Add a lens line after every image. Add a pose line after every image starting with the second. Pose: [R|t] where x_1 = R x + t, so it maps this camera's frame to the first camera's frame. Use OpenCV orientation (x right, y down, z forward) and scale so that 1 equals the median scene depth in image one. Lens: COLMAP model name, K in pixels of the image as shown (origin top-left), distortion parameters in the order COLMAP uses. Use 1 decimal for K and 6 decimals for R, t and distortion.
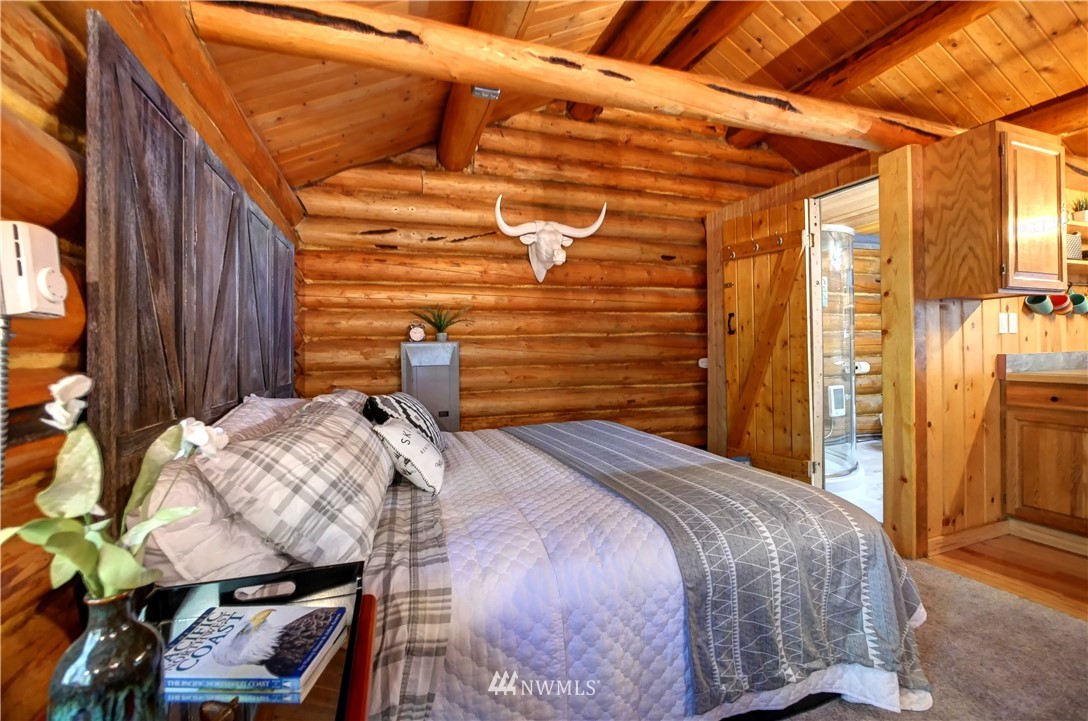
lens RADIAL K [[449.1, 0, 538.4], [0, 449.1, 352.5], [0, 0, 1]] dist [-0.006747, -0.000023]
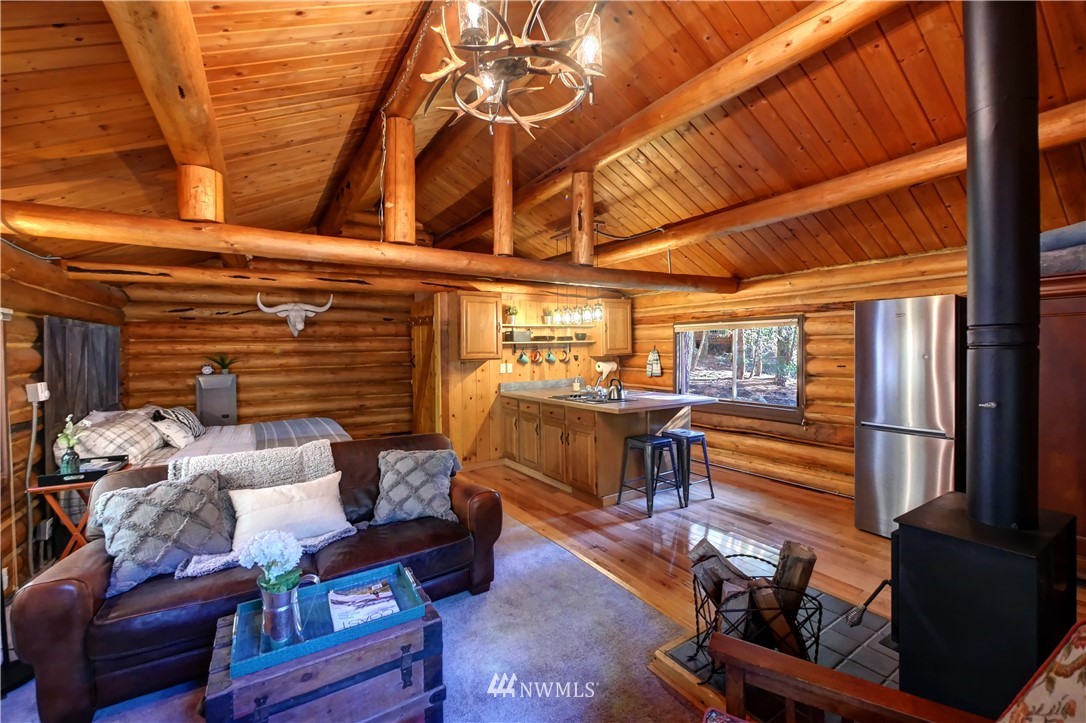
lens RADIAL K [[447.9, 0, 545.1], [0, 447.9, 354.2], [0, 0, 1]] dist [-0.008992, 0.000559]
pose [[0.973265, 0.004495, 0.229640, 0.713776], [-0.007041, 0.999922, 0.010270, -0.154344], [-0.229576, -0.011613, 0.973221, -1.142851]]
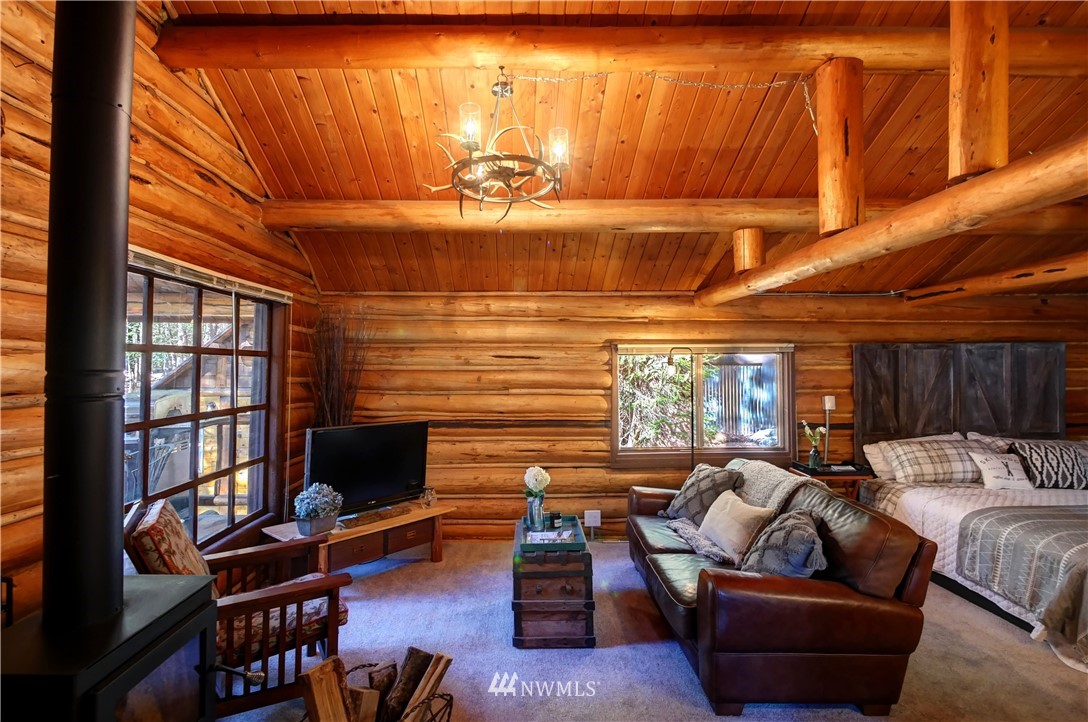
lens RADIAL K [[548.5, 0, 526.5], [0, 548.5, 353.9], [0, 0, 1]] dist [0.001612, -0.001248]
pose [[-0.322270, -0.002895, -0.946643, 1.781947], [0.008315, 0.999948, -0.005889, -0.200259], [0.946611, -0.009769, -0.322229, -0.139098]]
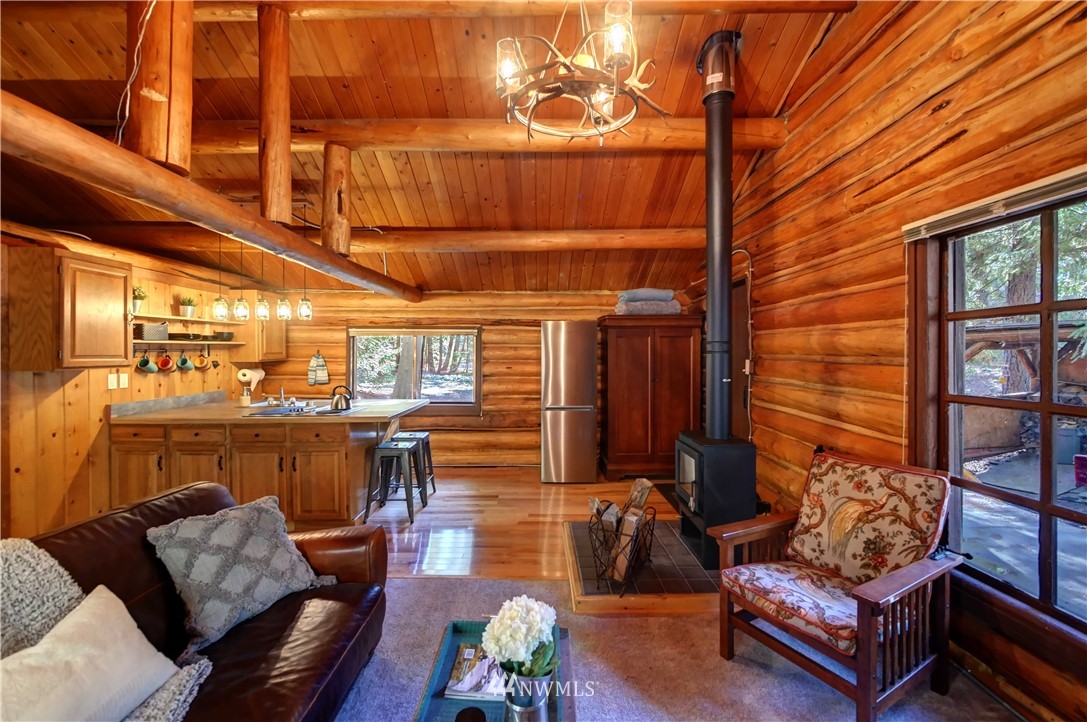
lens RADIAL K [[453.0, 0, 542.7], [0, 453.0, 357.7], [0, 0, 1]] dist [-0.001928, -0.000268]
pose [[0.326252, 0.008529, 0.945244, 0.147100], [-0.008701, 0.999944, -0.006020, -0.138502], [-0.945243, -0.006261, 0.326308, -0.692048]]
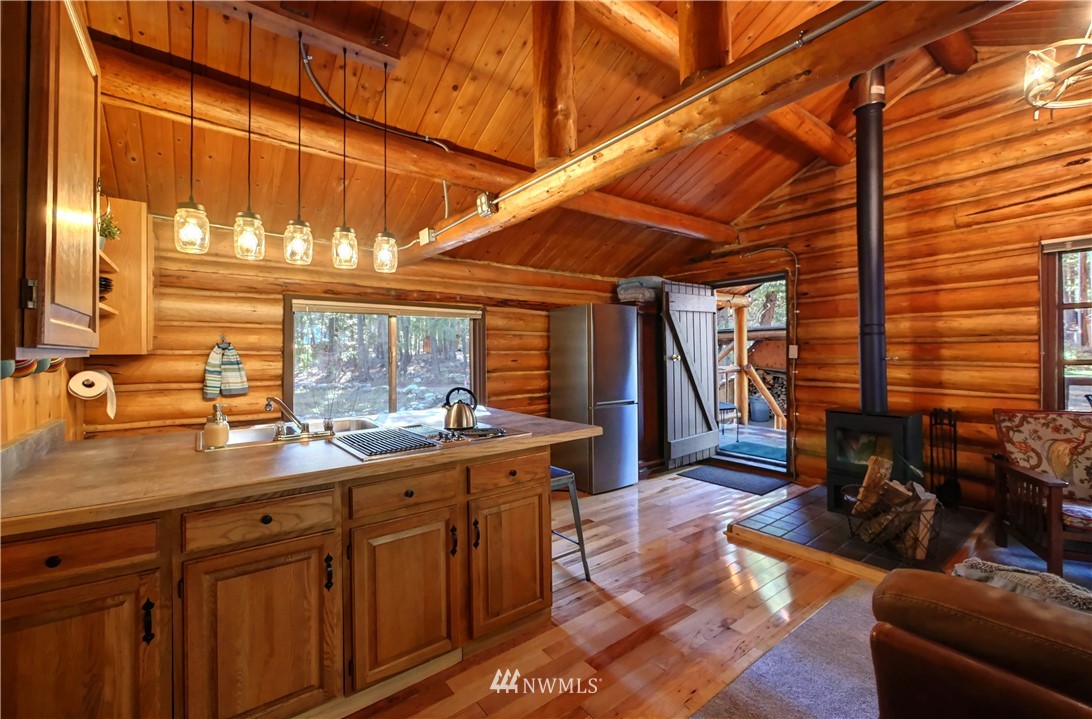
lens RADIAL K [[454.7, 0, 544.9], [0, 454.7, 350.6], [0, 0, 1]] dist [-0.007989, 0.000485]
pose [[-0.303819, 0.027018, 0.952347, 0.446701], [0.013885, 0.999617, -0.023929, -0.097982], [-0.952629, 0.005953, -0.304078, 0.551343]]
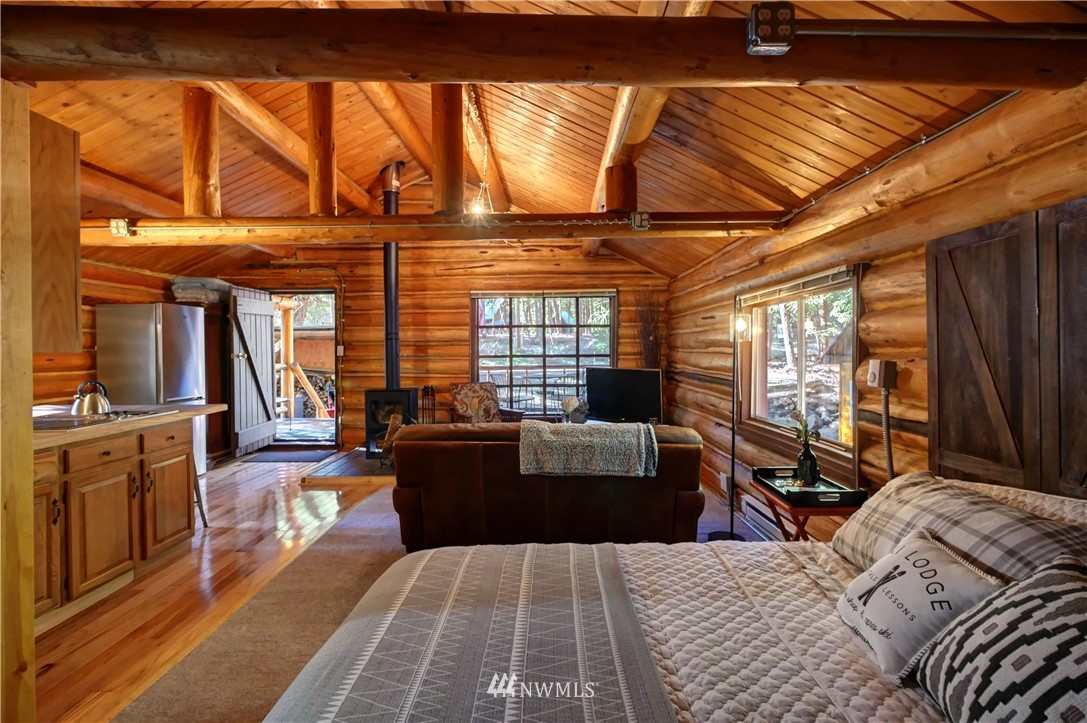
lens RADIAL K [[525.3, 0, 547.1], [0, 525.3, 354.7], [0, 0, 1]] dist [0.000211, 0.000133]
pose [[-0.940166, 0.020687, 0.340089, -0.039774], [0.023284, 0.999723, 0.003557, -0.088158], [-0.339921, 0.011263, -0.940386, 1.218419]]
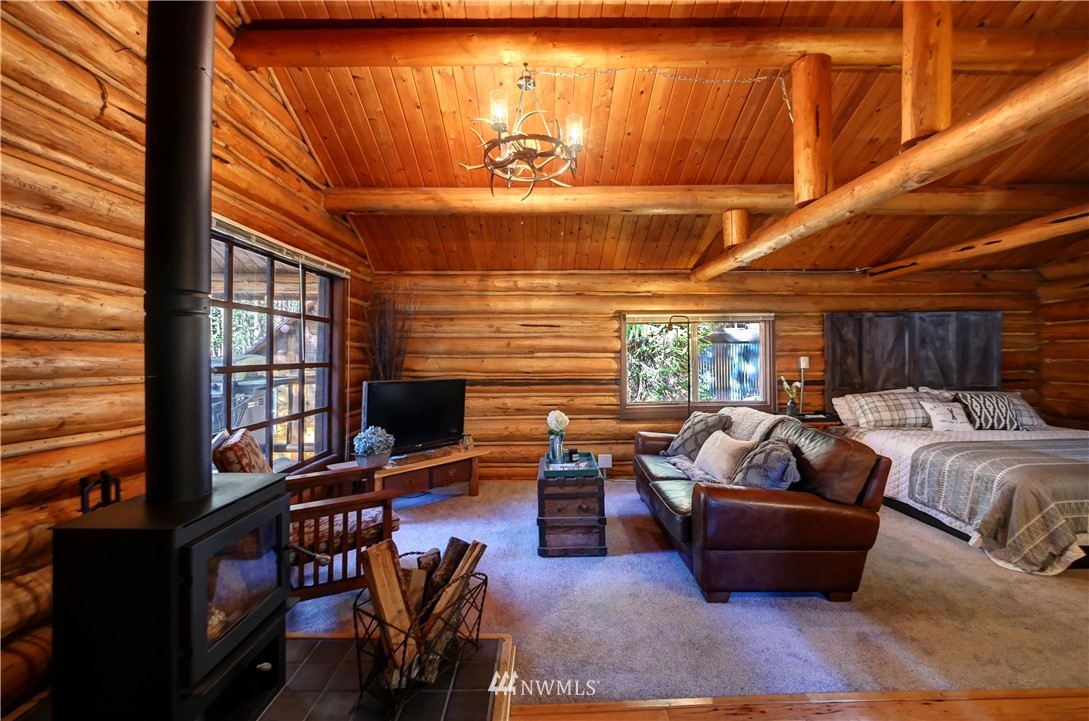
lens RADIAL K [[465.8, 0, 550.1], [0, 465.8, 350.9], [0, 0, 1]] dist [-0.006810, 0.000195]
pose [[-0.321367, 0.013728, -0.946855, 1.787359], [0.013756, 0.999857, 0.009828, -0.119168], [0.946855, -0.009866, -0.321510, -0.134473]]
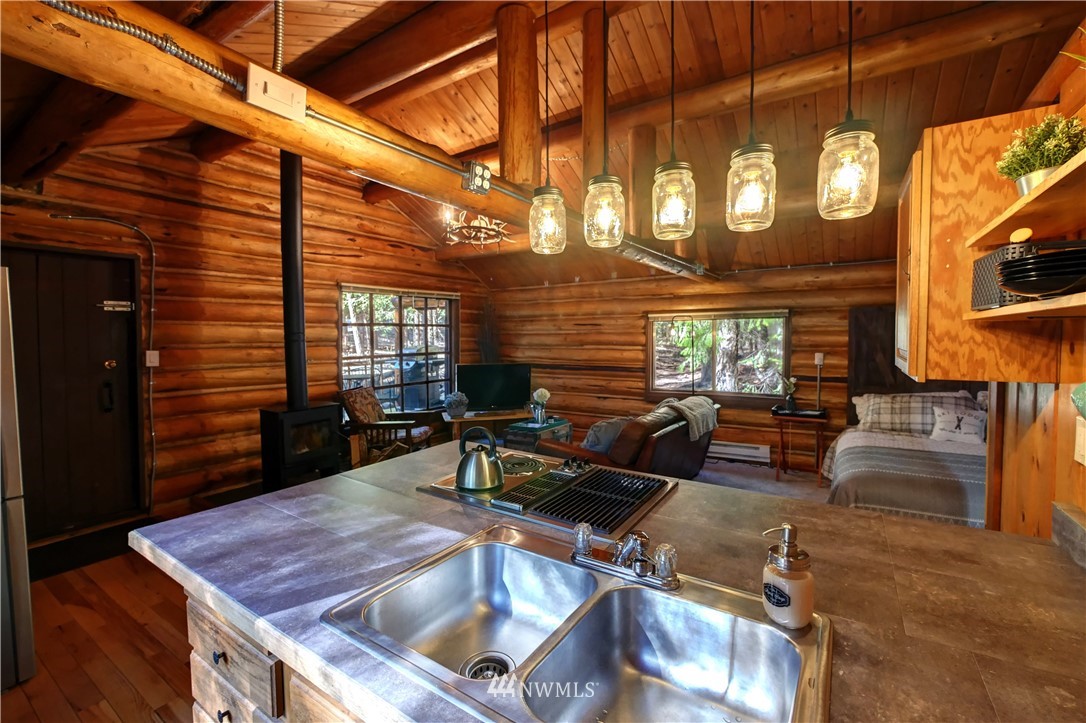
lens RADIAL K [[460.9, 0, 550.0], [0, 460.9, 353.4], [0, 0, 1]] dist [-0.007068, 0.000326]
pose [[-0.792343, 0.049791, -0.608041, 1.655265], [0.024163, 0.998443, 0.050273, -0.177564], [0.609597, 0.025142, -0.792312, 1.002005]]
